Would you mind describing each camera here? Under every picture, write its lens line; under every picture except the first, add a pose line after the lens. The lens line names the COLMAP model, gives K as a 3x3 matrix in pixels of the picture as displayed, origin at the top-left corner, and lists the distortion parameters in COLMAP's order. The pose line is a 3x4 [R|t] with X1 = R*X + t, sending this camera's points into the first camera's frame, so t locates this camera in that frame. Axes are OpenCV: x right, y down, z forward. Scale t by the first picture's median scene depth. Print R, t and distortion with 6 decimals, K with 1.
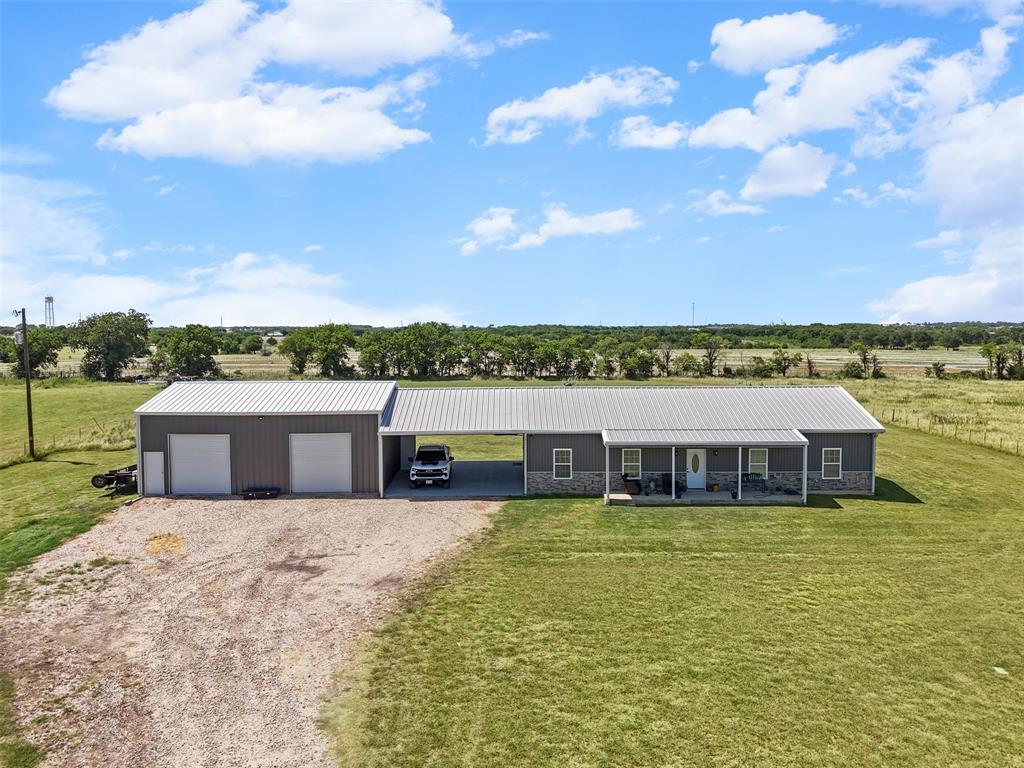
lens RADIAL K [[753.0, 0, 512.0], [0, 753.0, 384.0], [0, 0, 1]] dist [0.059409, -0.046861]
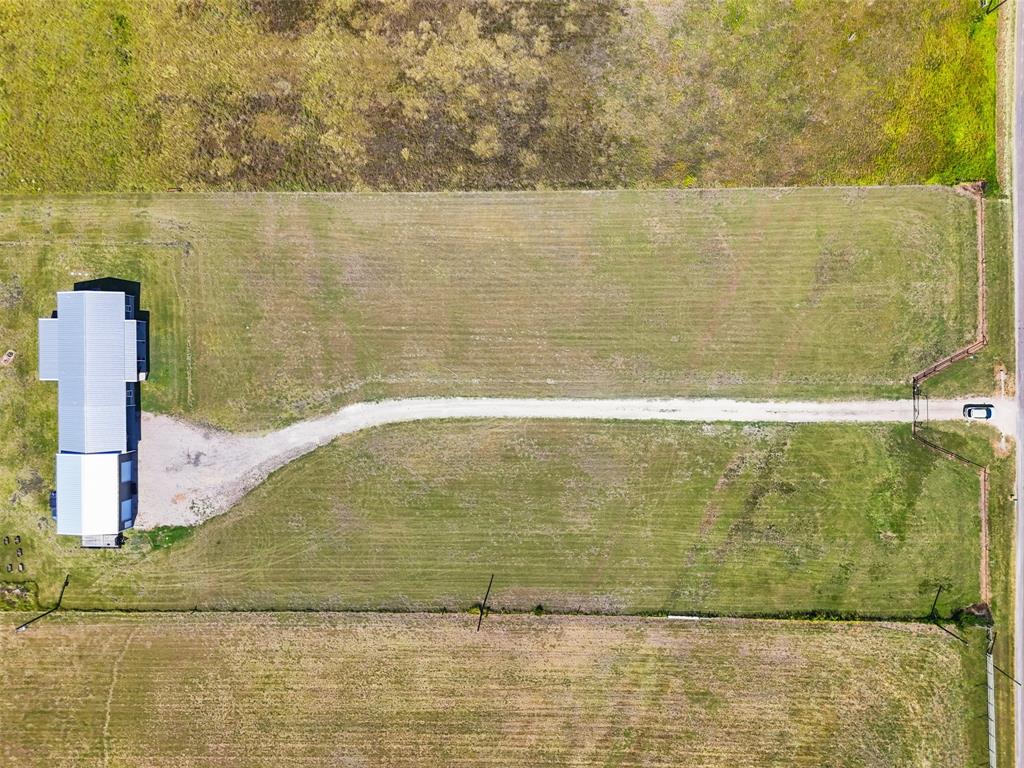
lens RADIAL K [[753.0, 0, 512.0], [0, 753.0, 384.0], [0, 0, 1]] dist [0.059409, -0.046861]
pose [[-0.006777, -0.999908, -0.011737, 0.137342], [0.109829, -0.012411, 0.993873, -2.932069], [-0.993927, 0.005446, 0.109903, -0.944818]]
